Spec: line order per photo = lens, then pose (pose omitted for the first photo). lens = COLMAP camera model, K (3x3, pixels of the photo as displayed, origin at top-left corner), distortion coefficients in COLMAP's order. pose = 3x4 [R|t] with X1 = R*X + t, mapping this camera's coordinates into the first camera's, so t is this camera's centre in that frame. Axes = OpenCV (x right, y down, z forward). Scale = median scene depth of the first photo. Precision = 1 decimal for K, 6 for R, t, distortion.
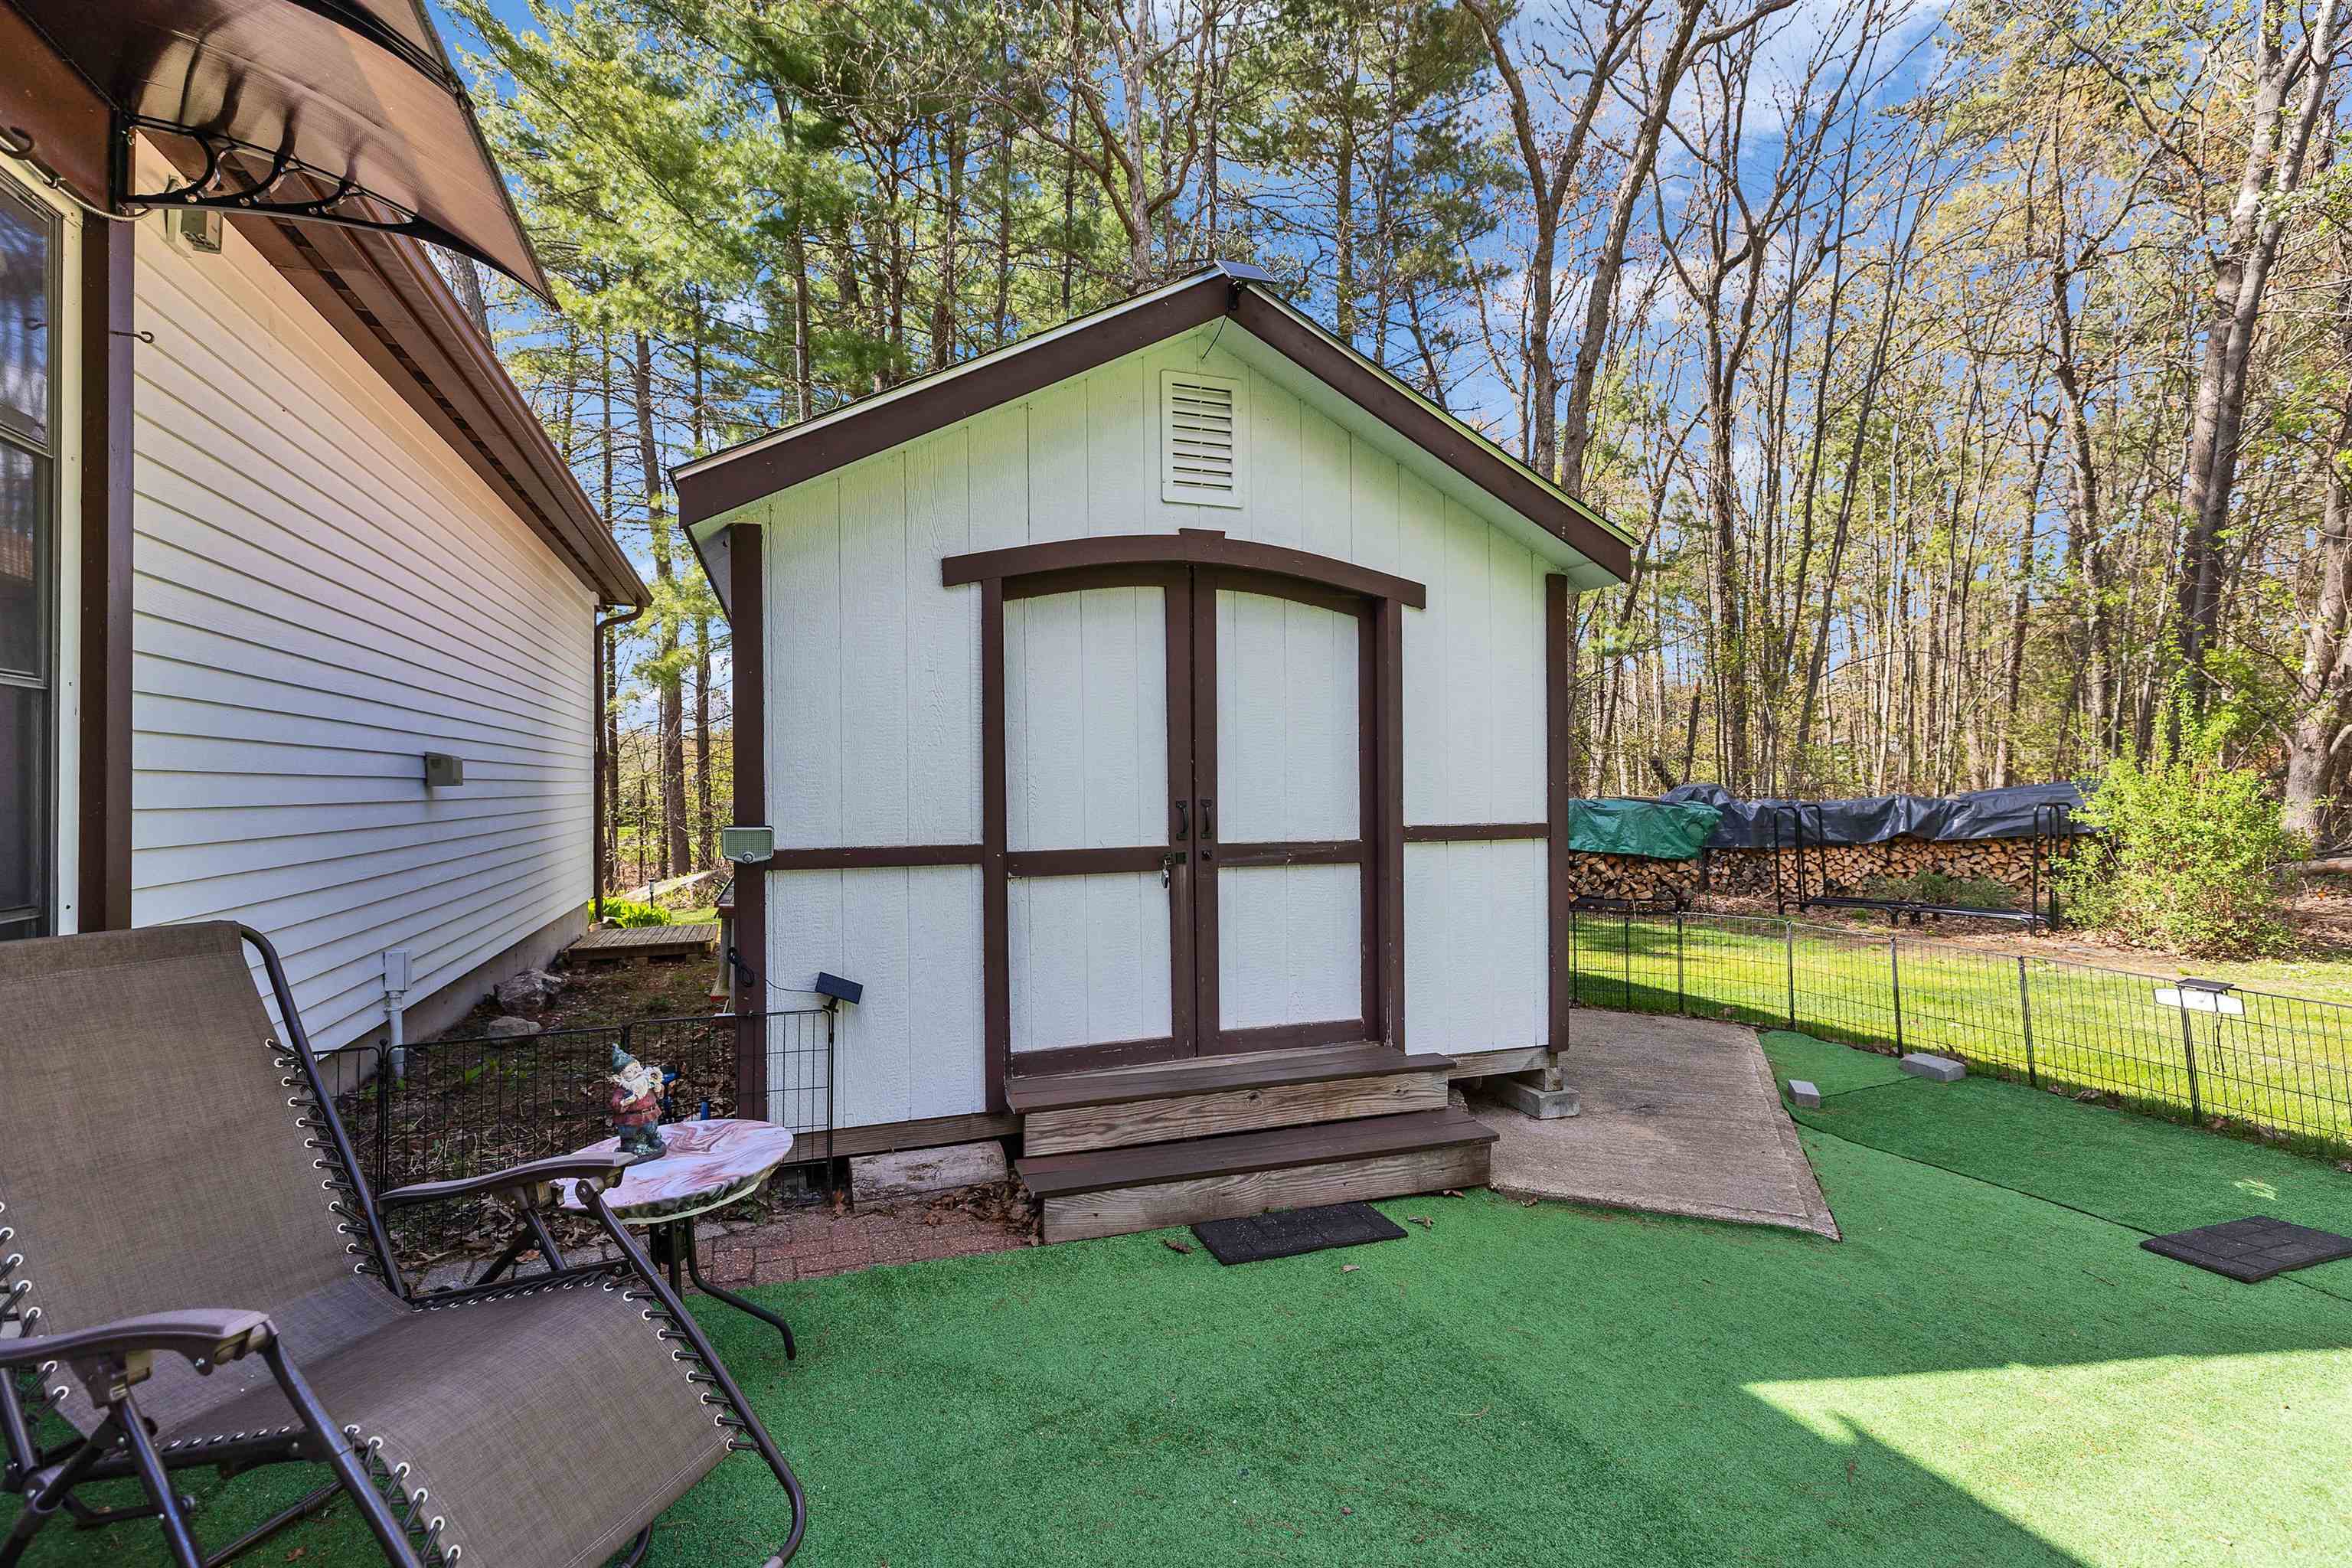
lens RADIAL K [[1070.4, 0, 1177.3], [0, 1070.4, 795.9], [0, 0, 1]] dist [0.001688, -0.000010]
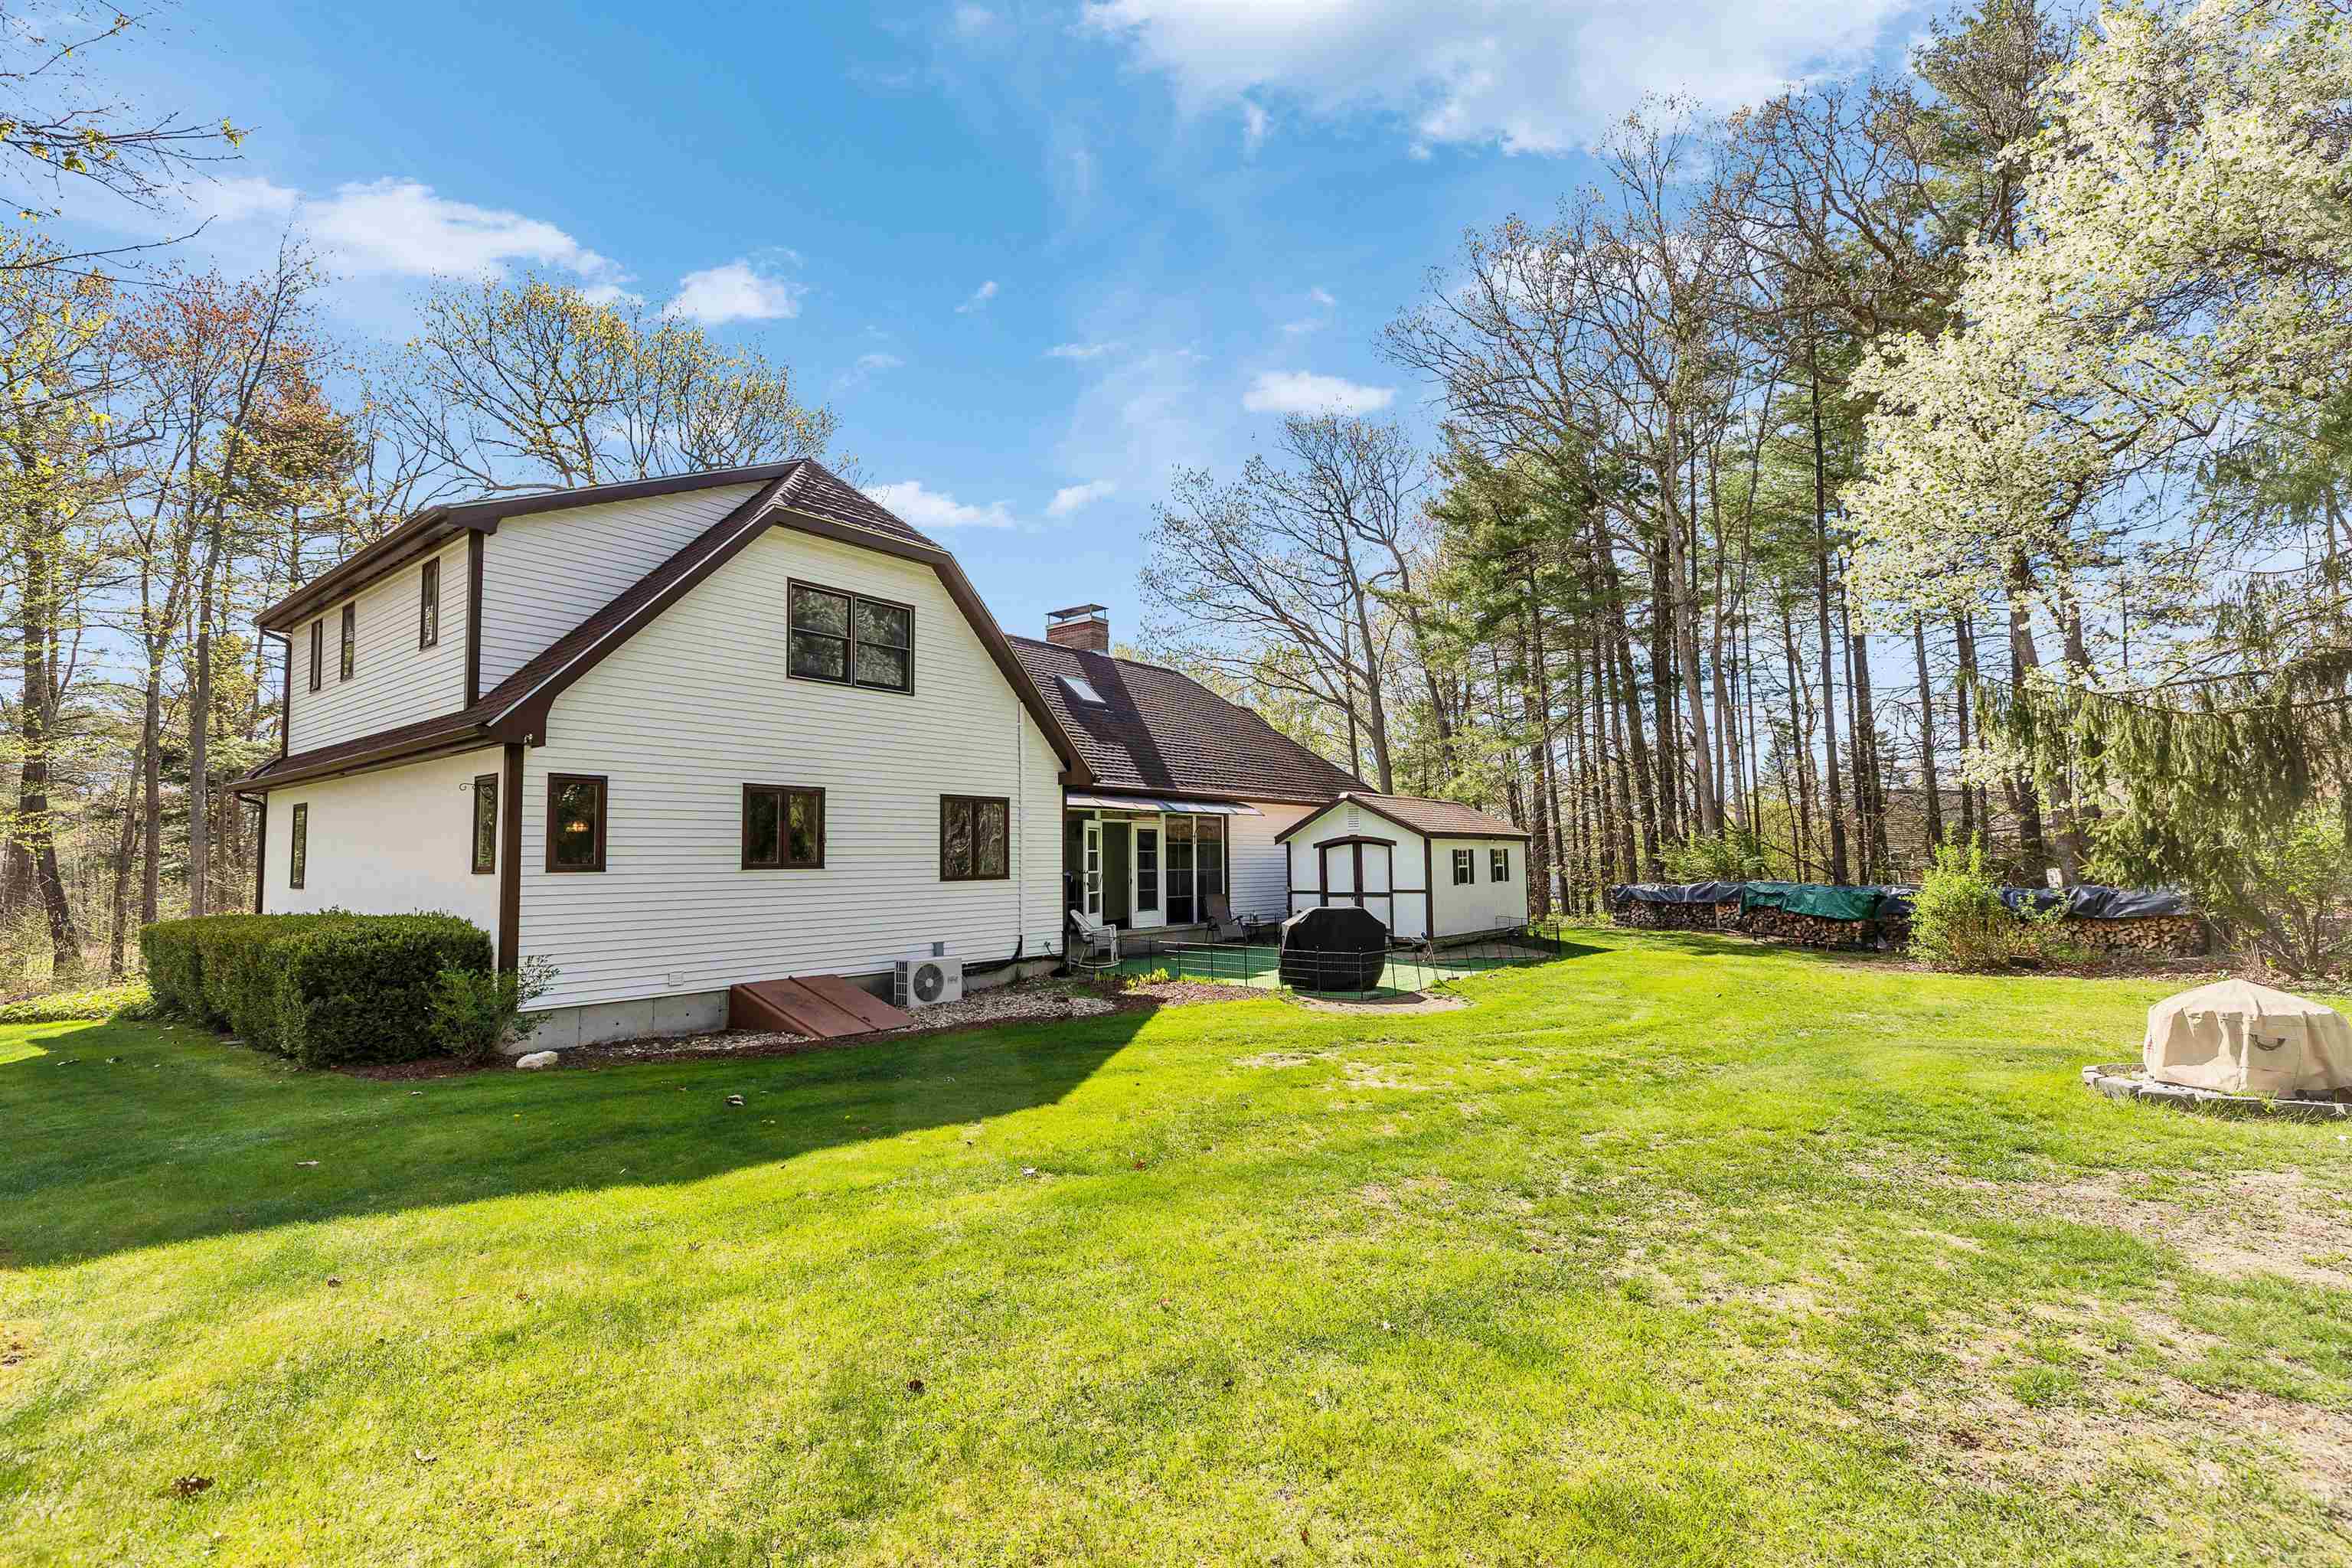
lens RADIAL K [[1070.4, 0, 1177.3], [0, 1070.4, 795.9], [0, 0, 1]] dist [0.001688, -0.000010]
pose [[0.518725, -0.056166, -0.853094, 3.897214], [-0.000756, 0.997809, -0.066154, -0.075256], [0.854941, 0.034960, 0.517546, -2.403059]]
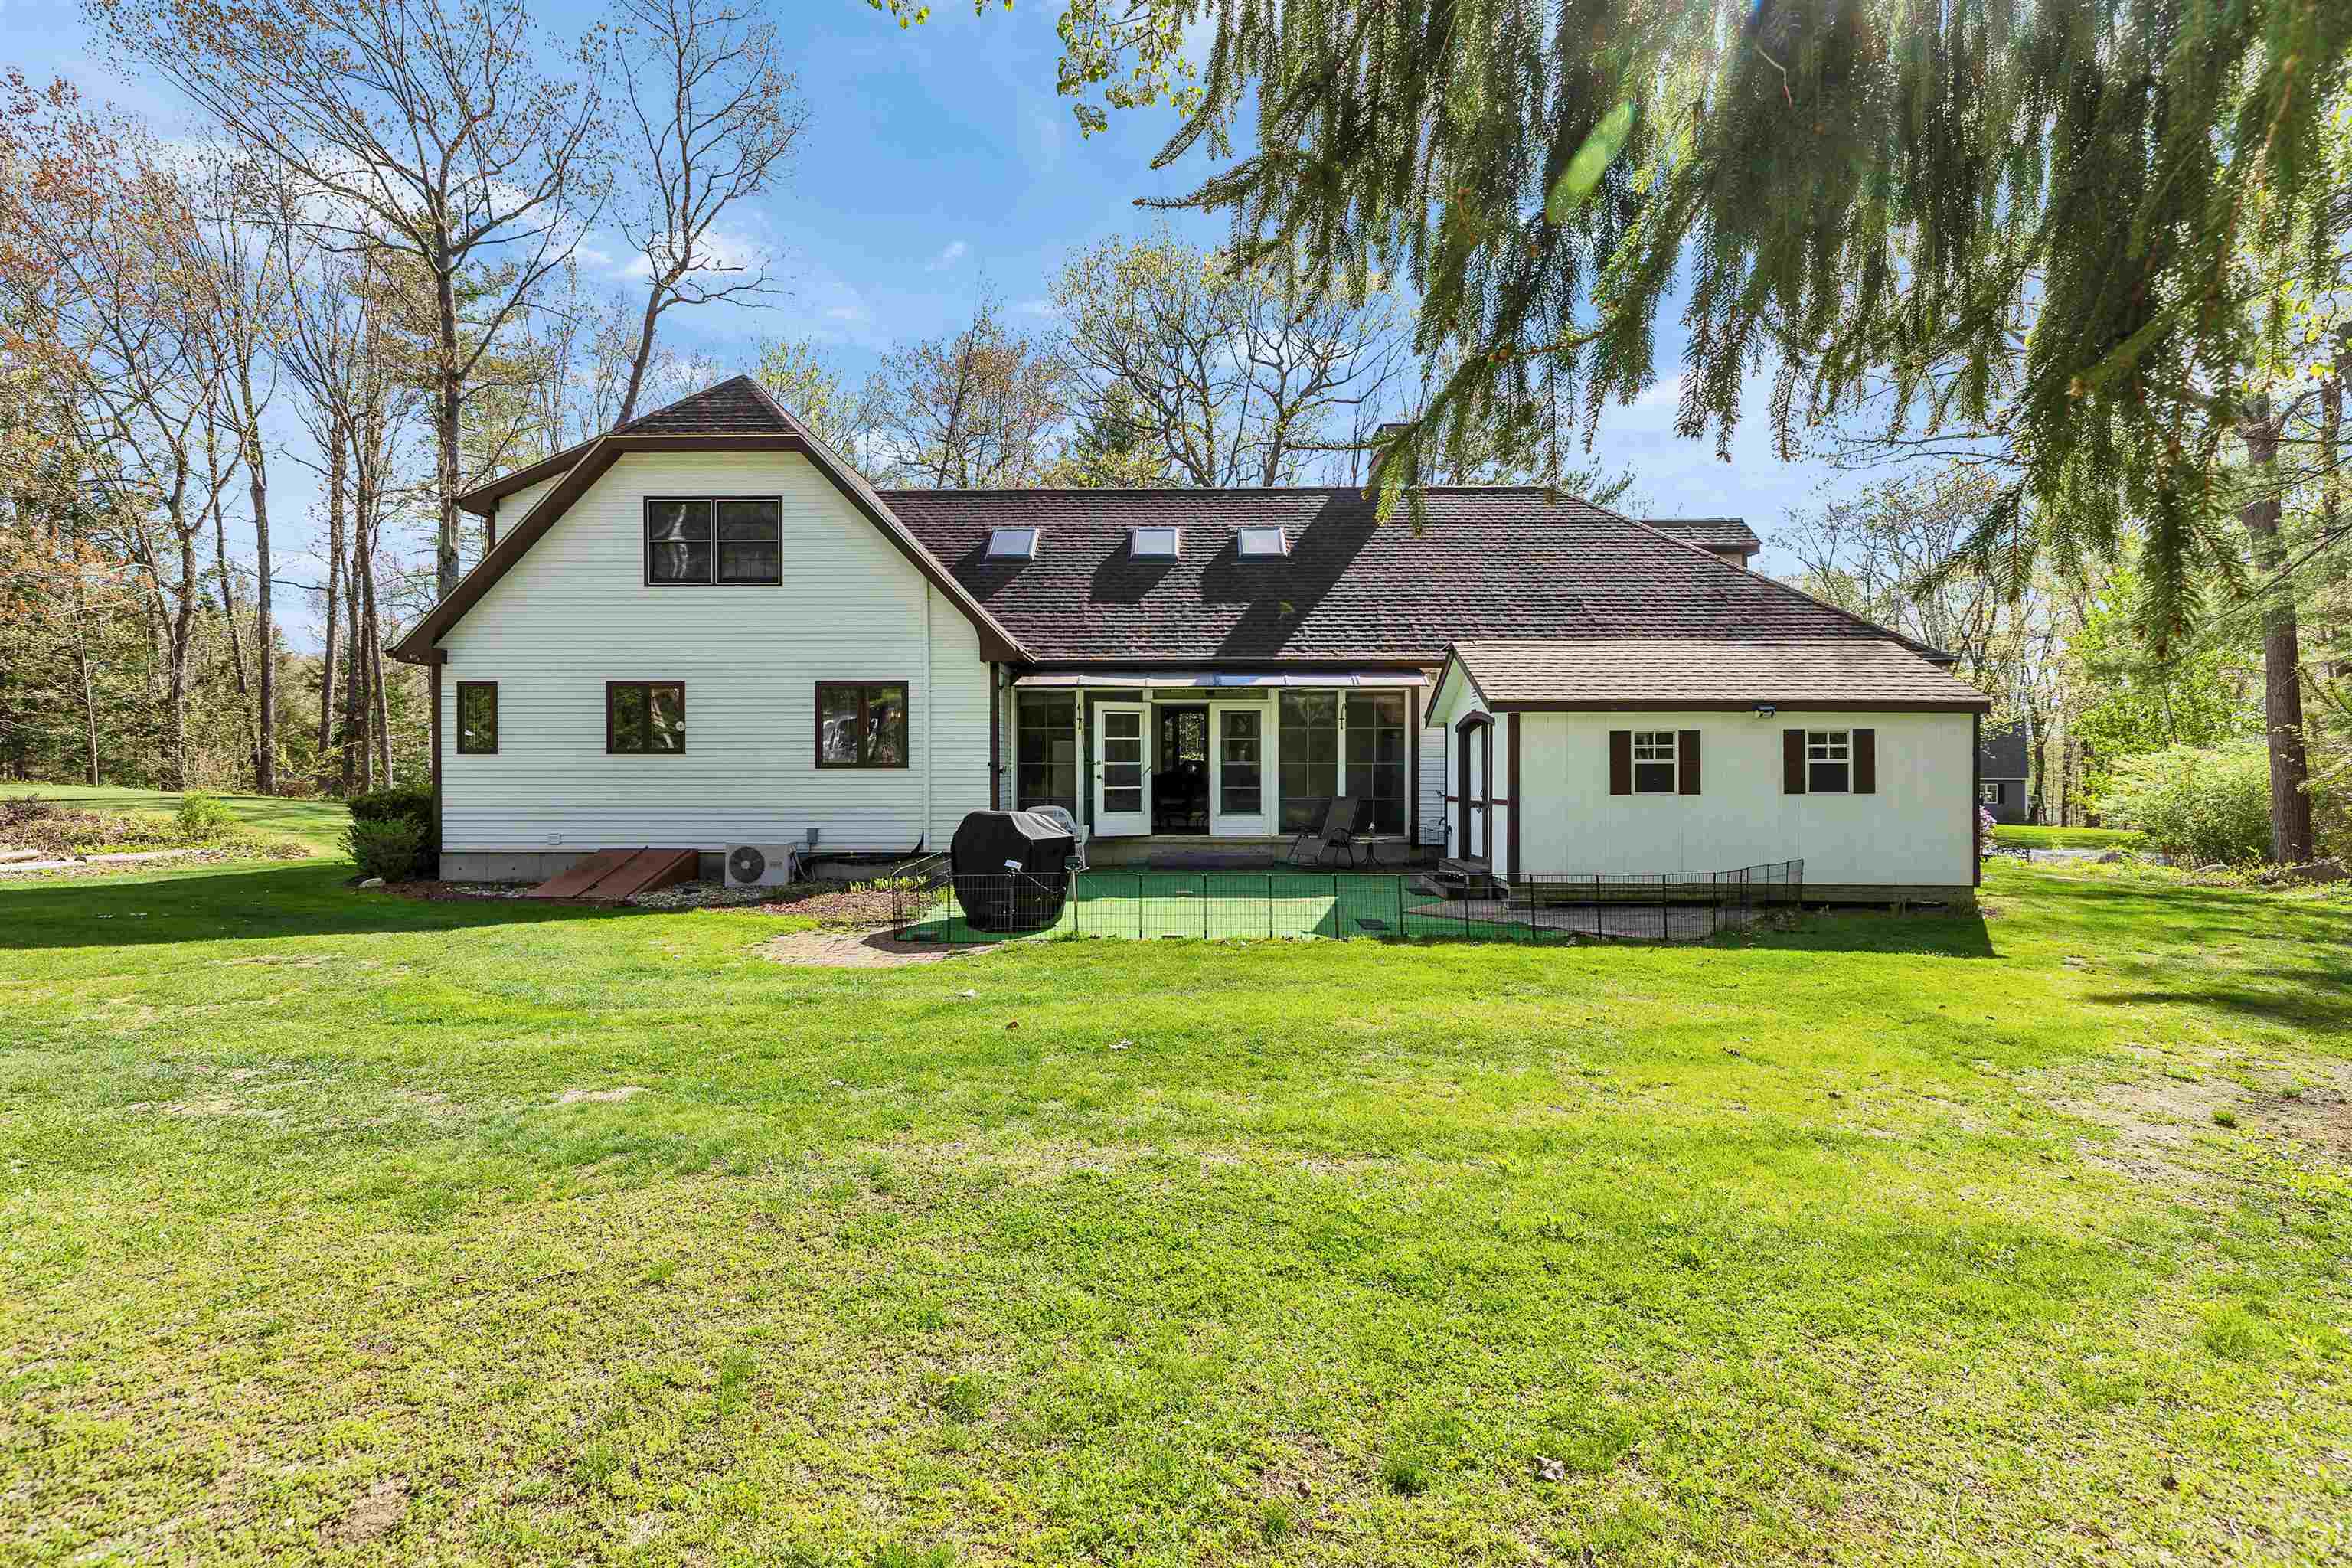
lens RADIAL K [[1088.4, 0, 1174.9], [0, 1088.4, 768.7], [0, 0, 1]] dist [-0.000749, -0.000316]
pose [[-0.378200, 0.007195, -0.925696, 3.331046], [-0.010838, 0.999867, 0.012200, -0.080966], [0.925661, 0.014646, -0.378071, 1.317306]]
